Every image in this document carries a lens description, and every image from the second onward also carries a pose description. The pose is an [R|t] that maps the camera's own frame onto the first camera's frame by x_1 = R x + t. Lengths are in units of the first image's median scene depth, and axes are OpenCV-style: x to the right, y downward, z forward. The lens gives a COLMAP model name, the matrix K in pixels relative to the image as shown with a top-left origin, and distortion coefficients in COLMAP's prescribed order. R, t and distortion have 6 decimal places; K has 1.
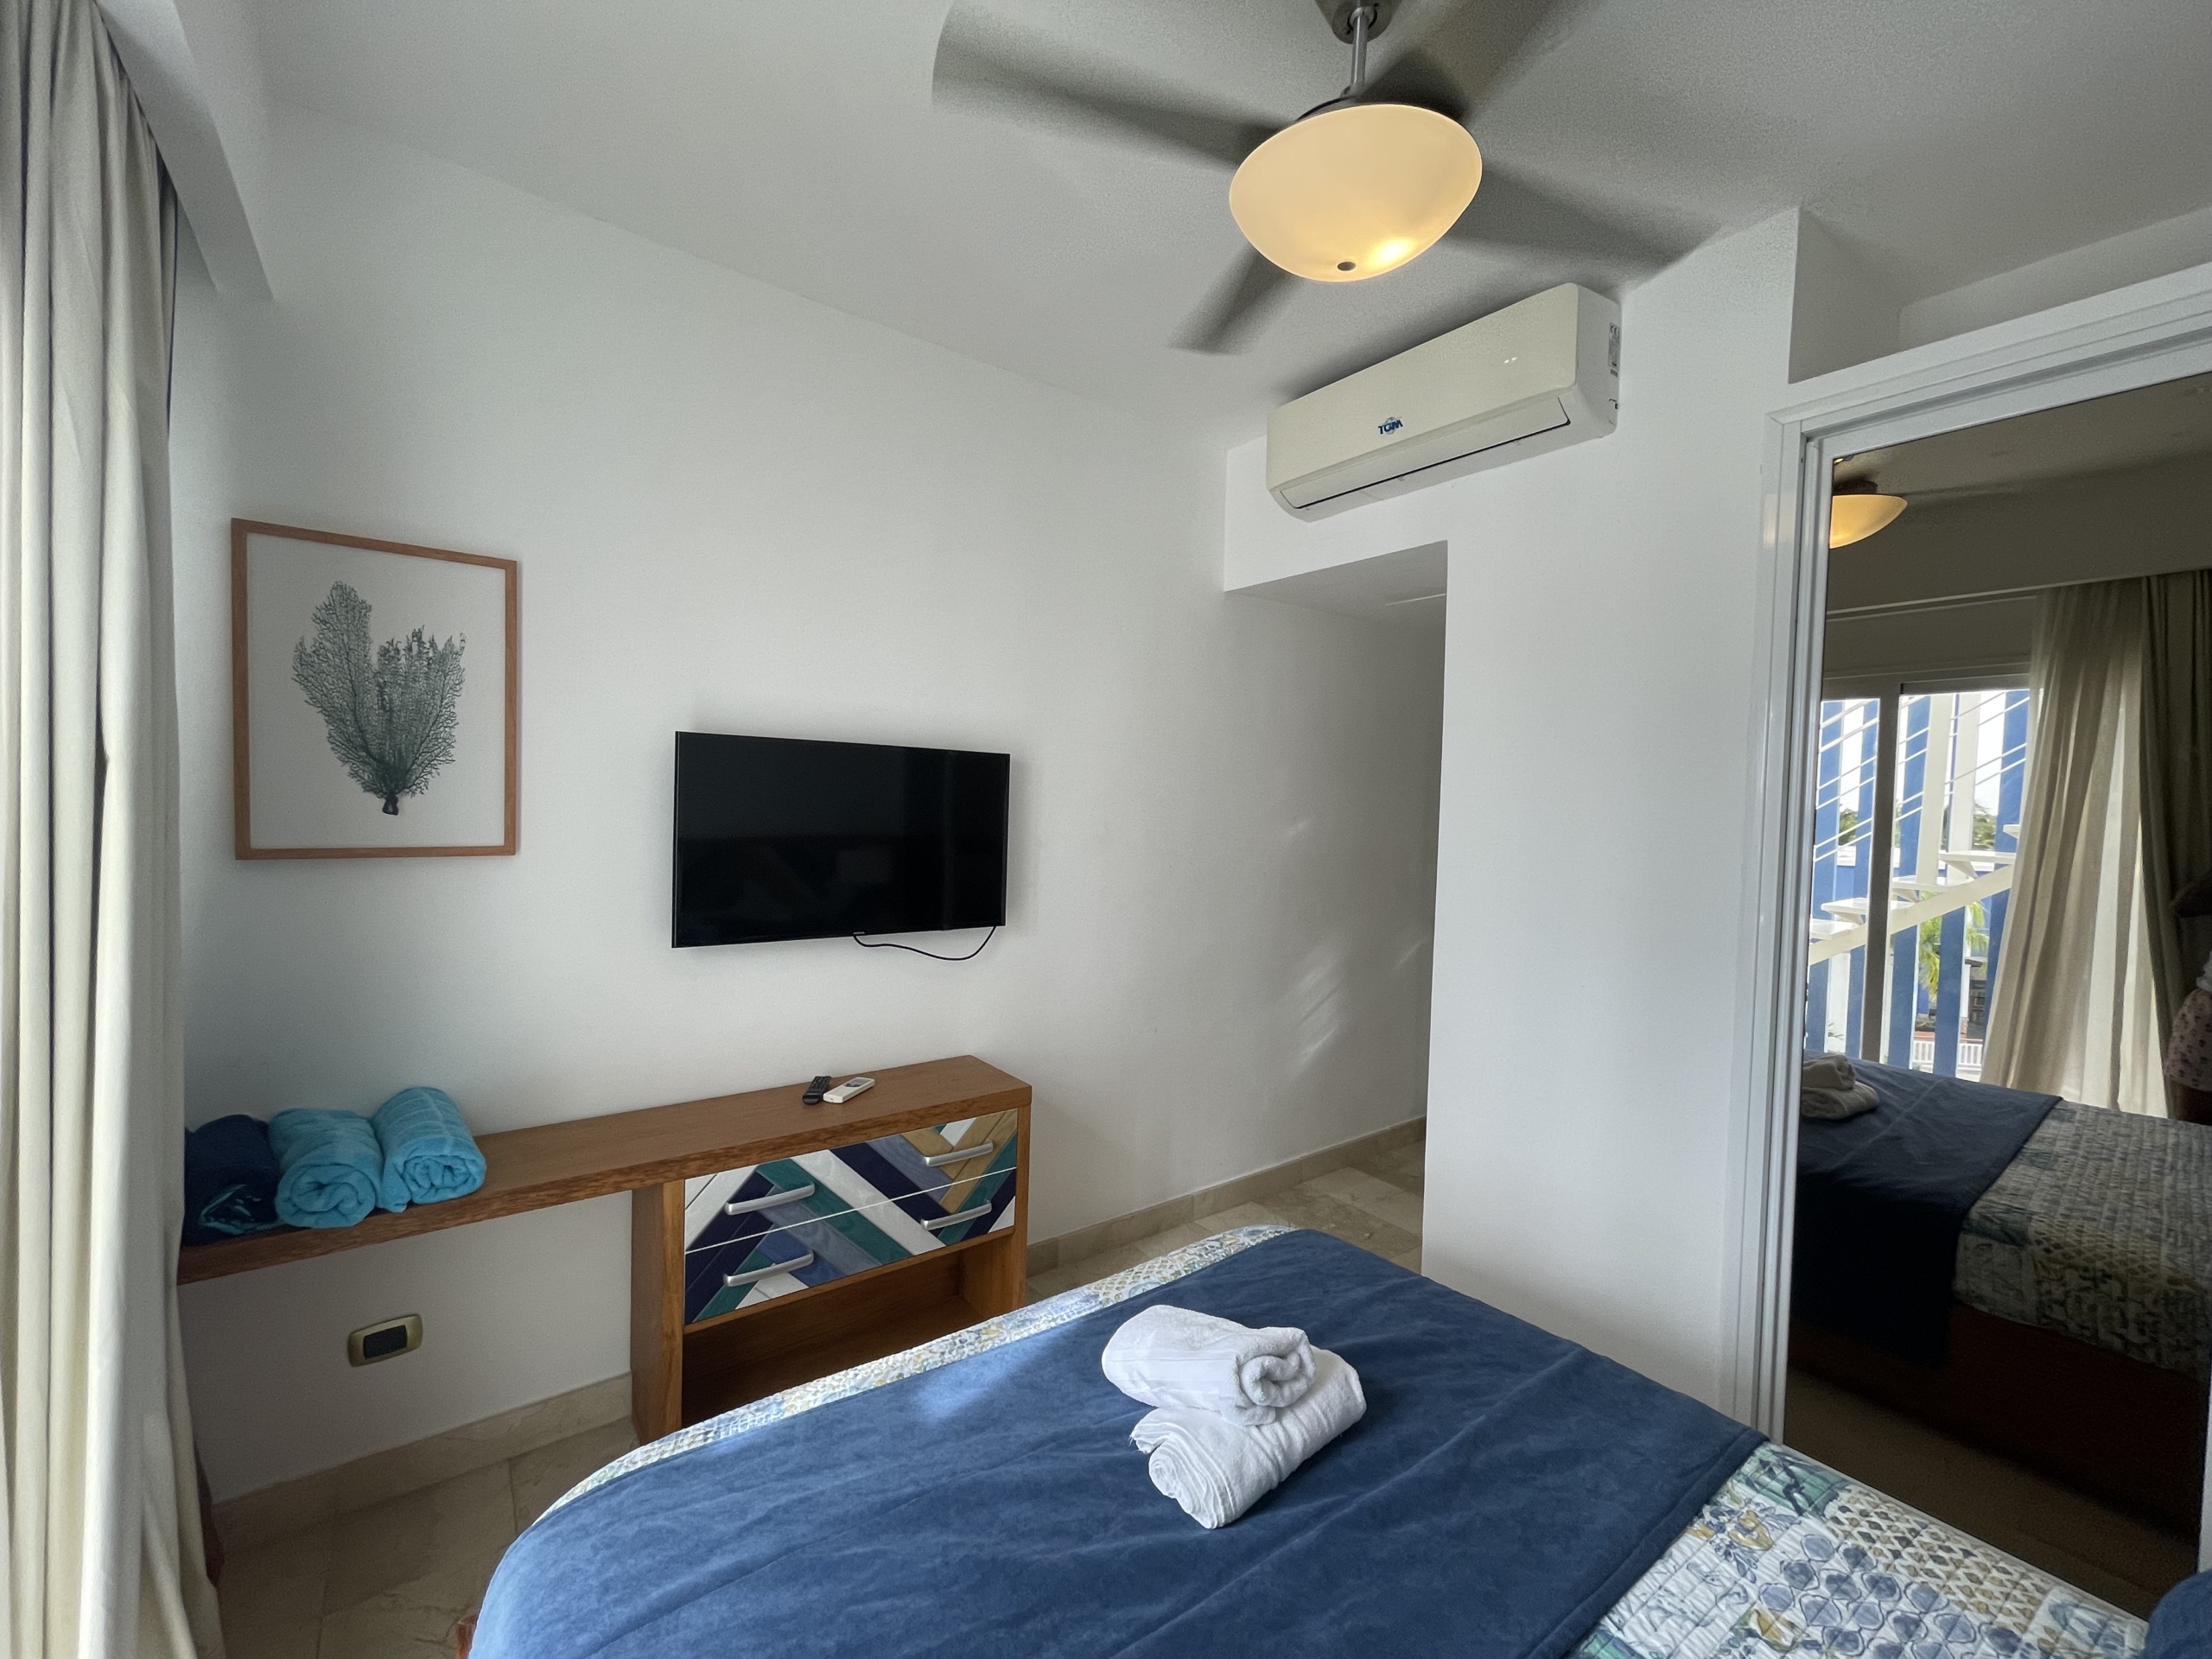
lens RADIAL K [[891.9, 0, 1095.7], [0, 891.9, 826.6], [0, 0, 1]] dist [-0.002142, 0.000056]
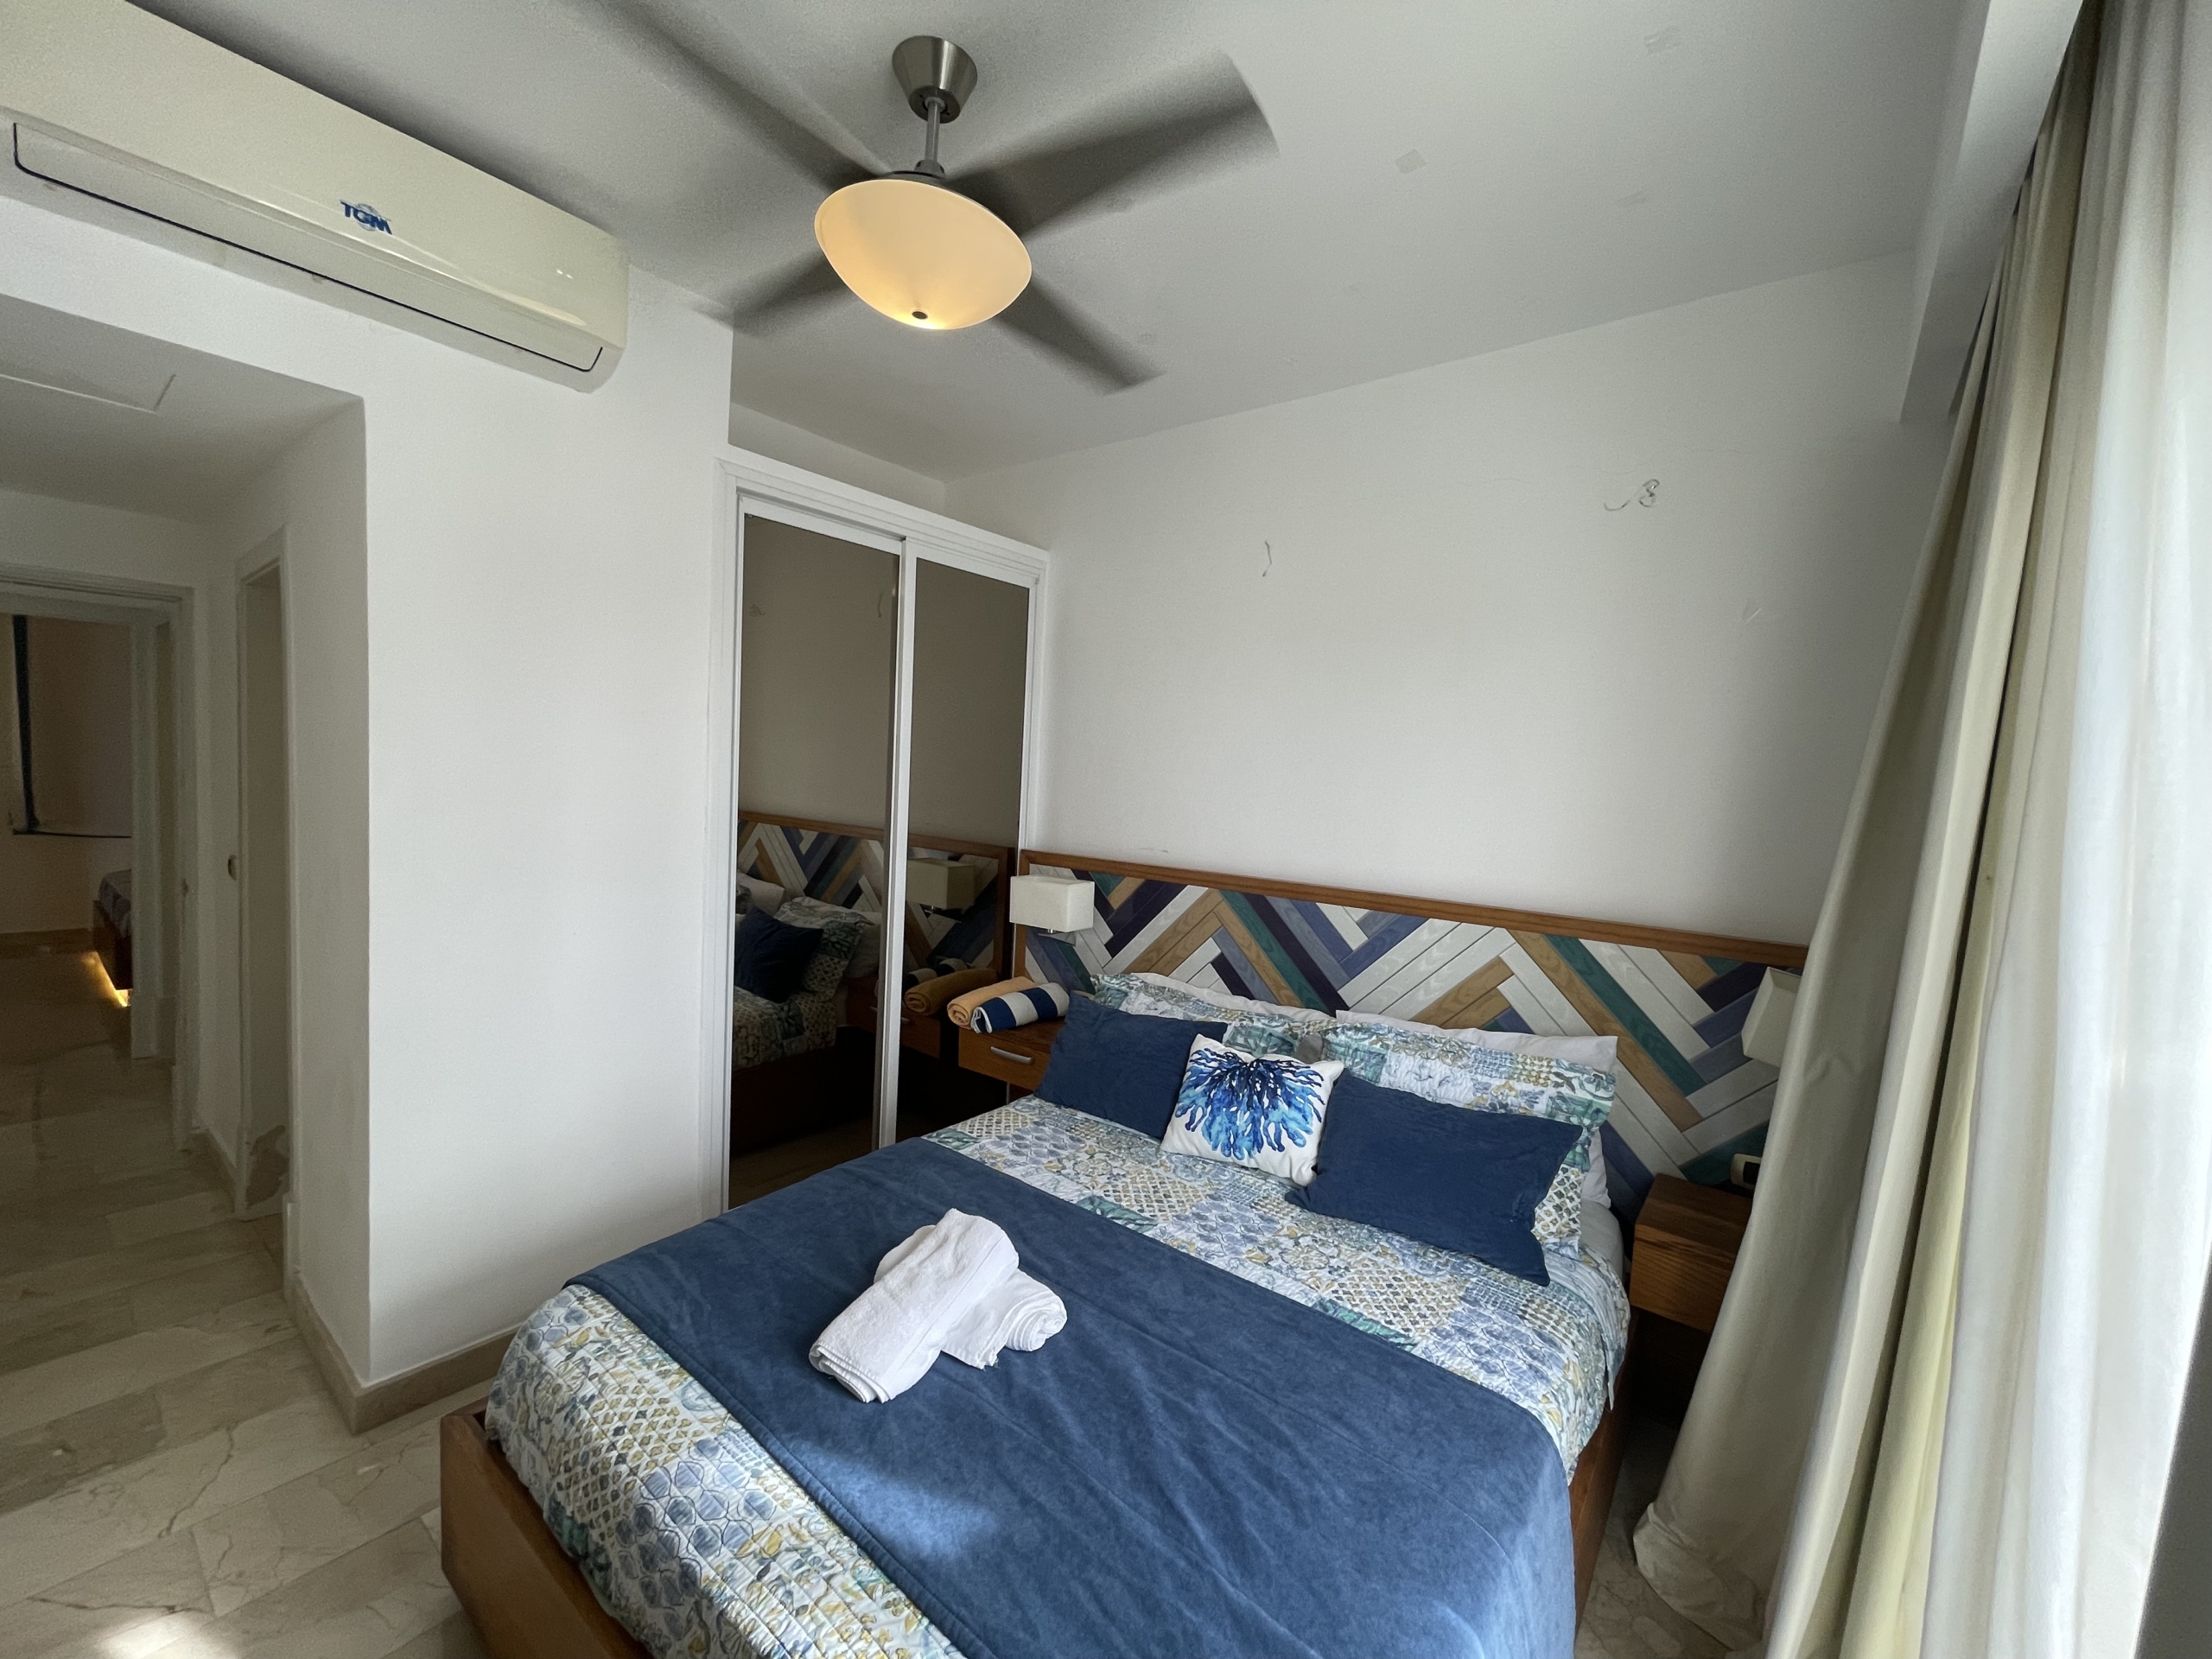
lens RADIAL K [[891.9, 0, 1097.8], [0, 891.9, 826.8], [0, 0, 1]] dist [-0.002142, 0.000056]
pose [[-0.259151, -0.101768, 0.960460, -0.851799], [-0.038822, 0.994727, 0.094924, -0.094623], [-0.965056, -0.012687, -0.261736, 0.976031]]
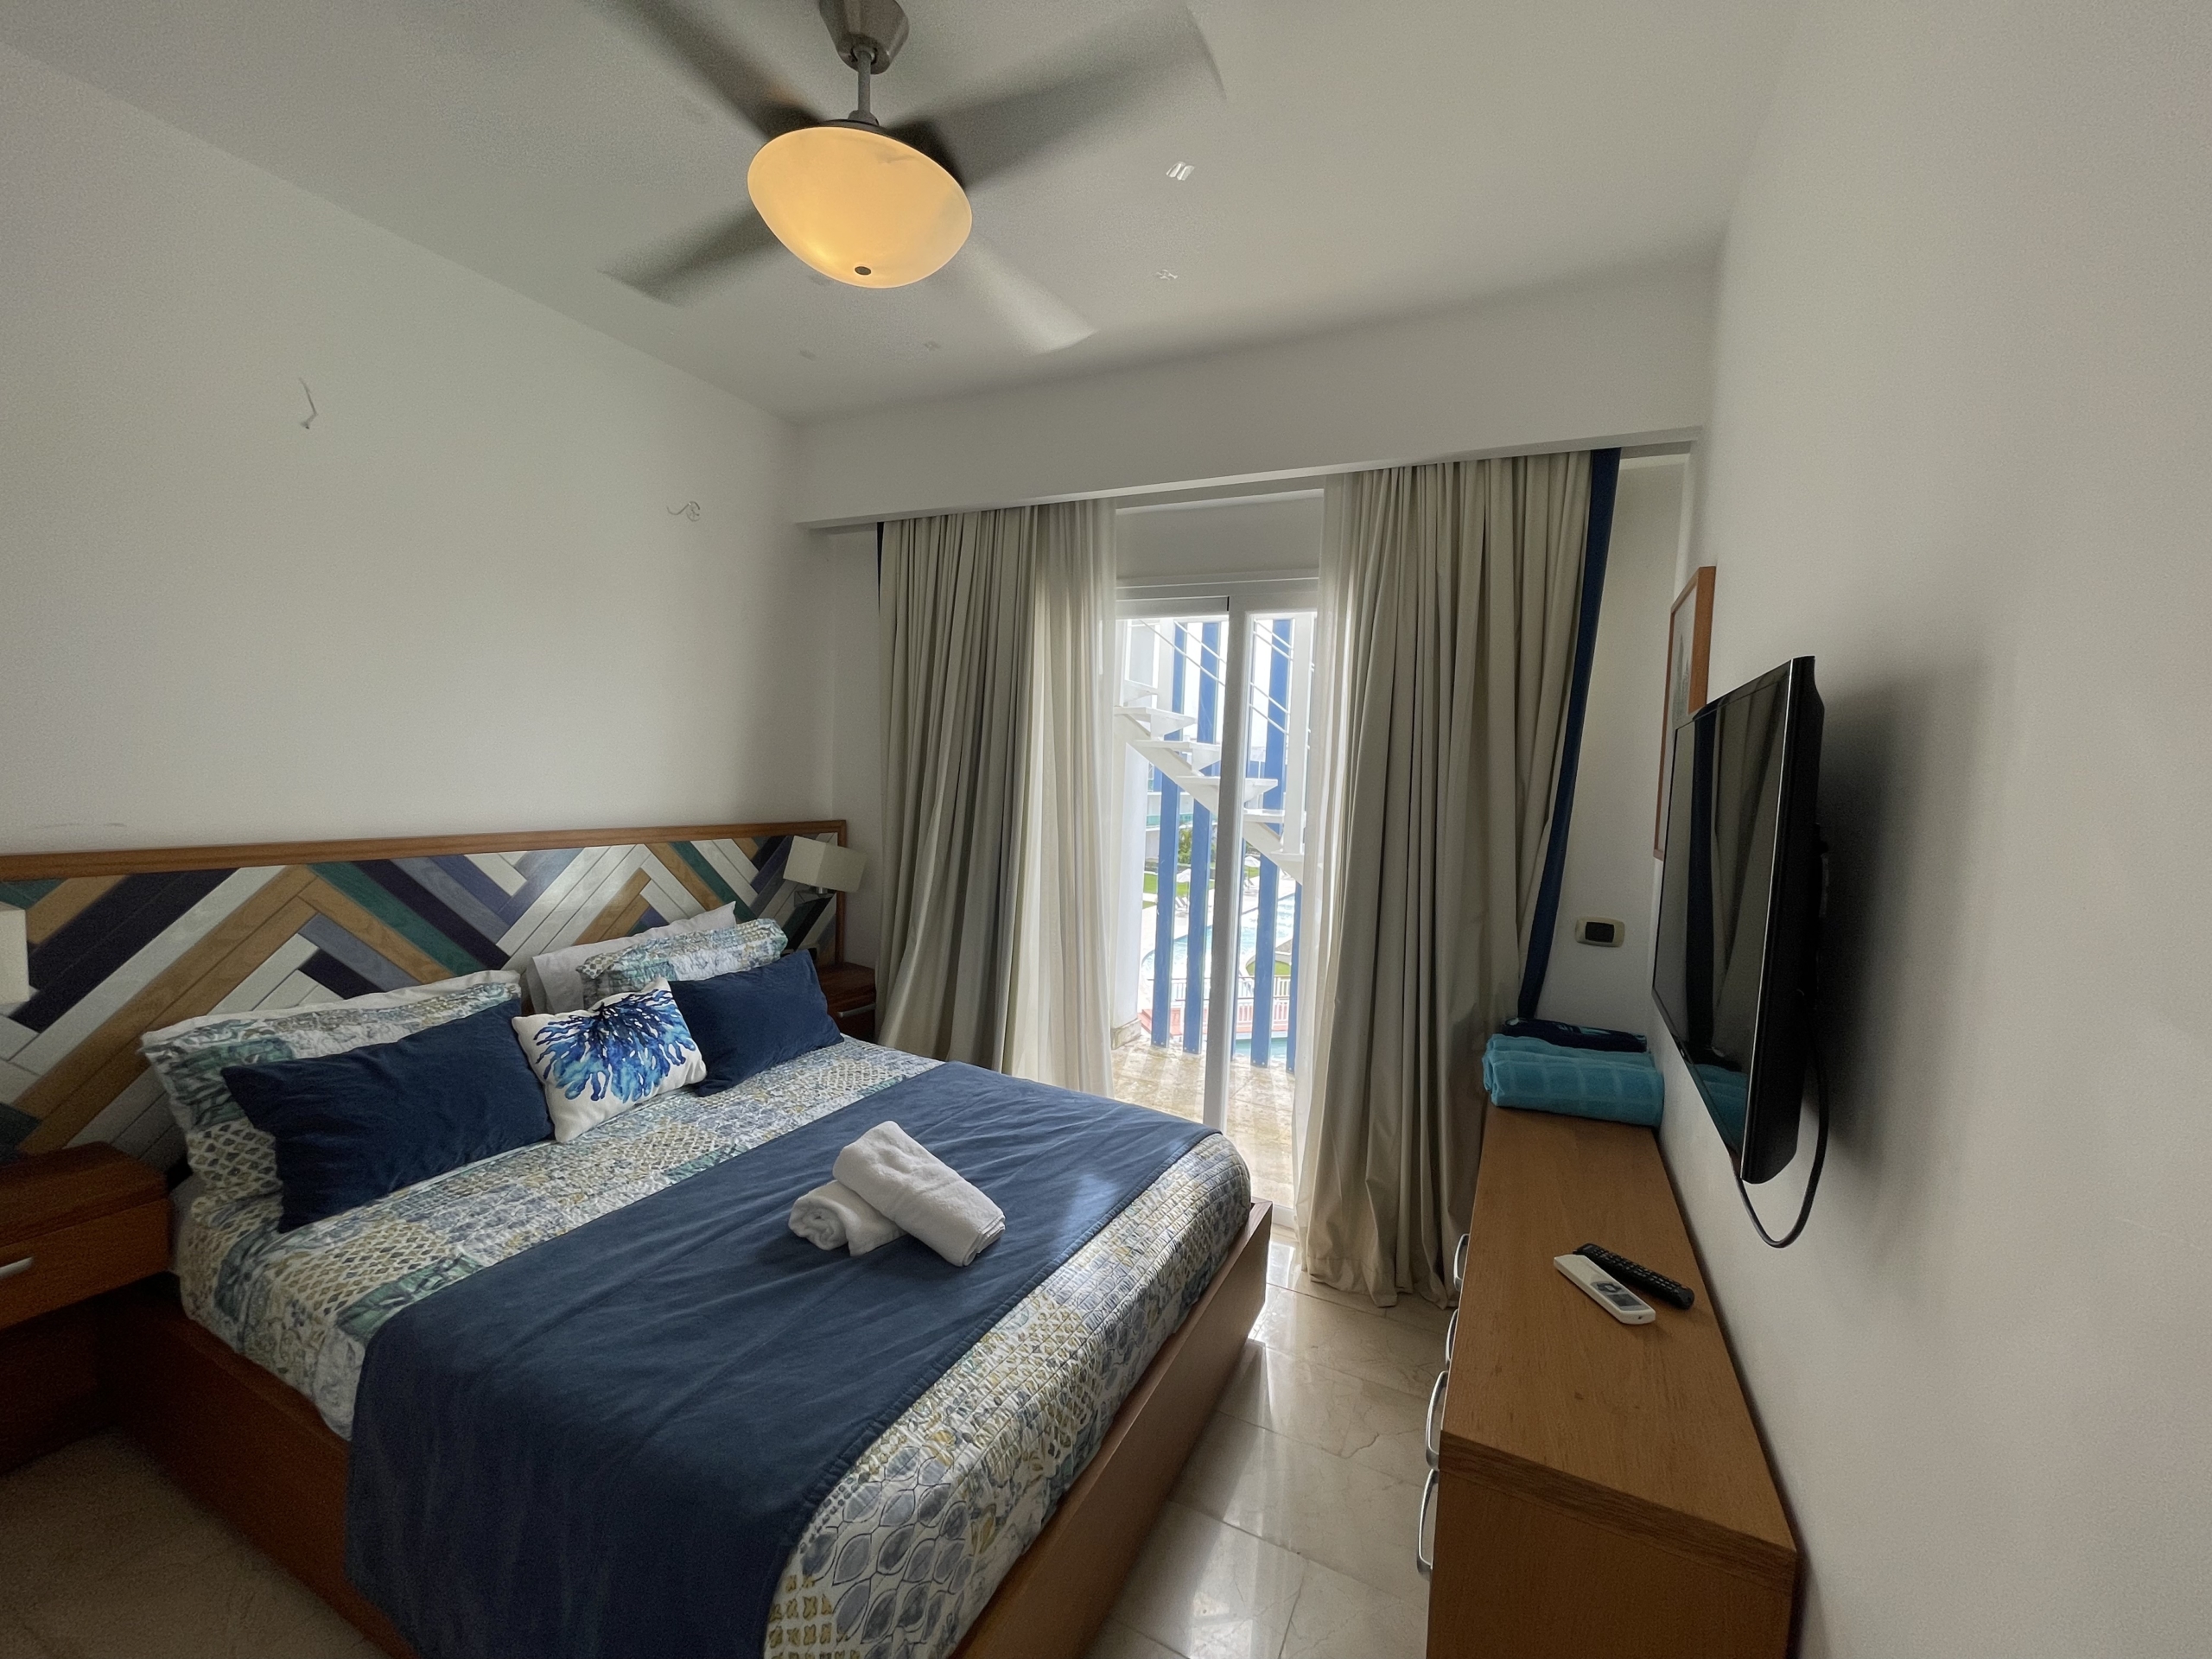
lens RADIAL K [[891.9, 0, 1099.9], [0, 891.9, 841.0], [0, 0, 1]] dist [-0.002142, 0.000056]
pose [[-0.888907, -0.033830, -0.456838, 0.438206], [-0.079809, 0.993454, 0.081724, -0.035622], [0.451083, 0.109105, -0.885788, 1.981407]]
